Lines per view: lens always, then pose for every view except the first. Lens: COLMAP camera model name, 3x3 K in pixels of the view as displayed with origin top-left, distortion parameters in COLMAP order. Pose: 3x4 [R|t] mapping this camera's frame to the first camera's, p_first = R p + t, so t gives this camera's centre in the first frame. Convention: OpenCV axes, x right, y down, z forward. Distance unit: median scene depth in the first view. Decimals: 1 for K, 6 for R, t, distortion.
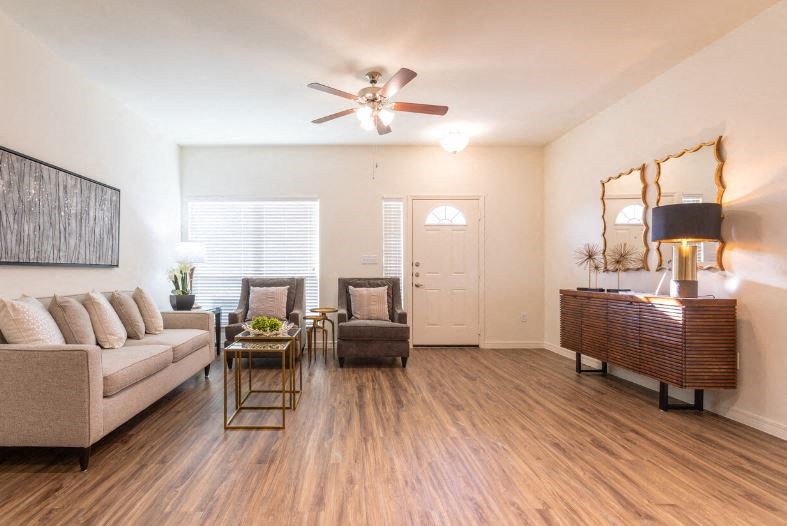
lens RADIAL K [[388.2, 0, 393.5], [0, 388.2, 272.6], [0, 0, 1]] dist [0.001354, 0.000097]
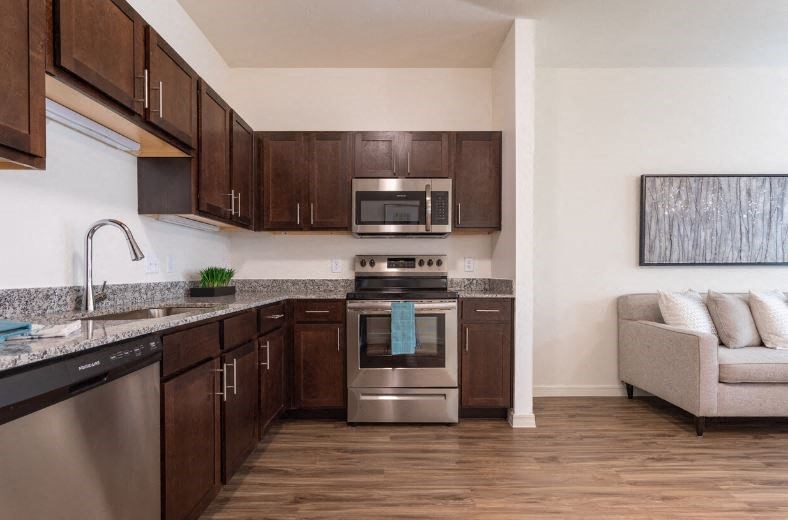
lens RADIAL K [[429.5, 0, 394.8], [0, 429.5, 268.7], [0, 0, 1]] dist [0.000356, 0.000075]
pose [[0.001535, -0.002166, -0.999996, 0.391099], [-0.000177, 0.999998, -0.002166, -0.005644], [0.999999, 0.000181, 0.001535, 0.038768]]
